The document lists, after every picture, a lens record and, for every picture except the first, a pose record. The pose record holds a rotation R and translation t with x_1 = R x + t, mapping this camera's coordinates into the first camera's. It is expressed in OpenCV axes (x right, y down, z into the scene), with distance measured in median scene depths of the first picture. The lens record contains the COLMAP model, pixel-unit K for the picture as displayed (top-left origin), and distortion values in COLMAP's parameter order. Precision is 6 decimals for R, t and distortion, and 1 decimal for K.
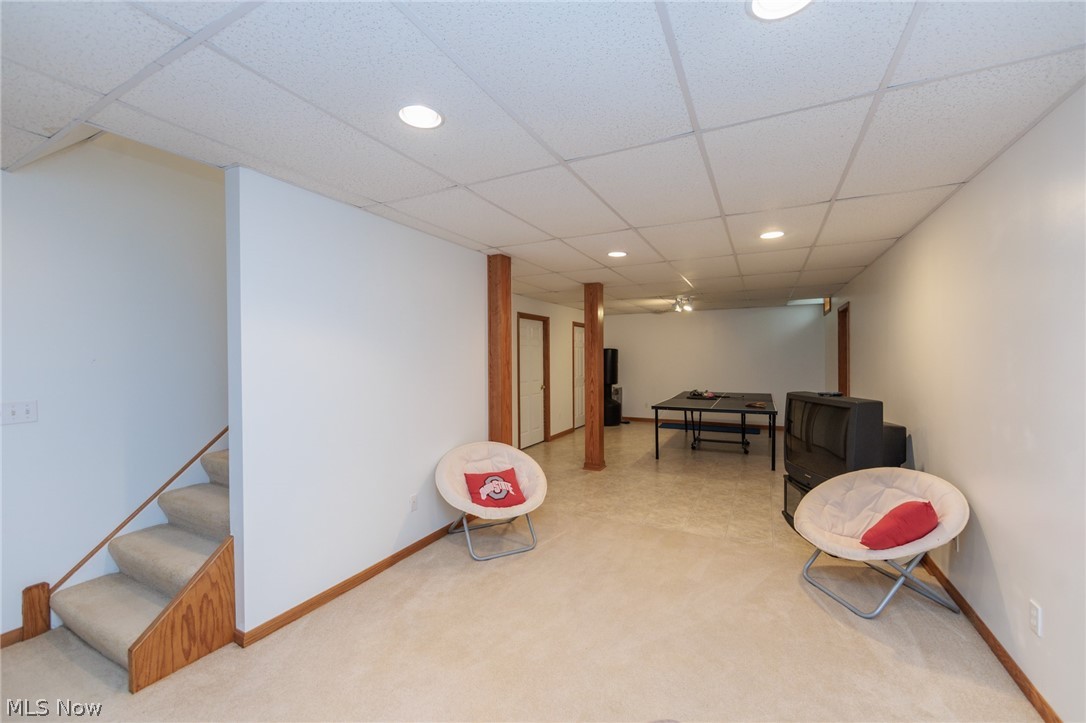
lens RADIAL K [[422.4, 0, 544.7], [0, 422.4, 364.4], [0, 0, 1]] dist [-0.002701, -0.000580]
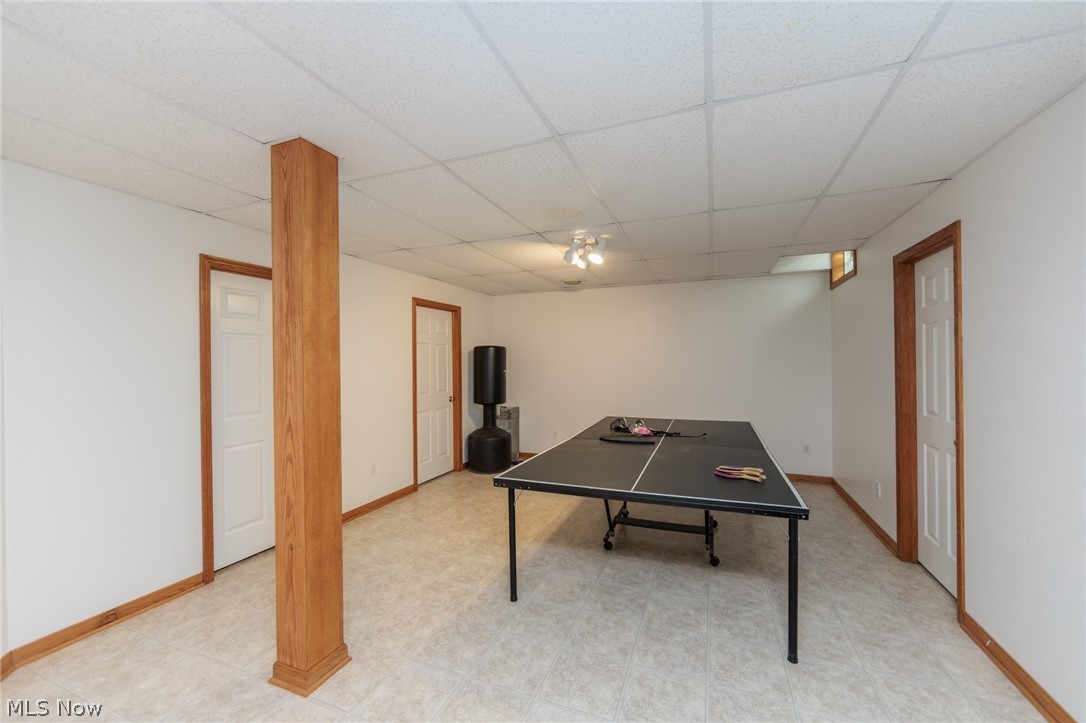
lens RADIAL K [[422.4, 0, 550.3], [0, 422.4, 363.3], [0, 0, 1]] dist [-0.002701, -0.000580]
pose [[0.995254, -0.003225, 0.097262, 0.200608], [0.003733, 0.999980, -0.005036, -0.008061], [-0.097244, 0.005375, 0.995246, 0.436910]]
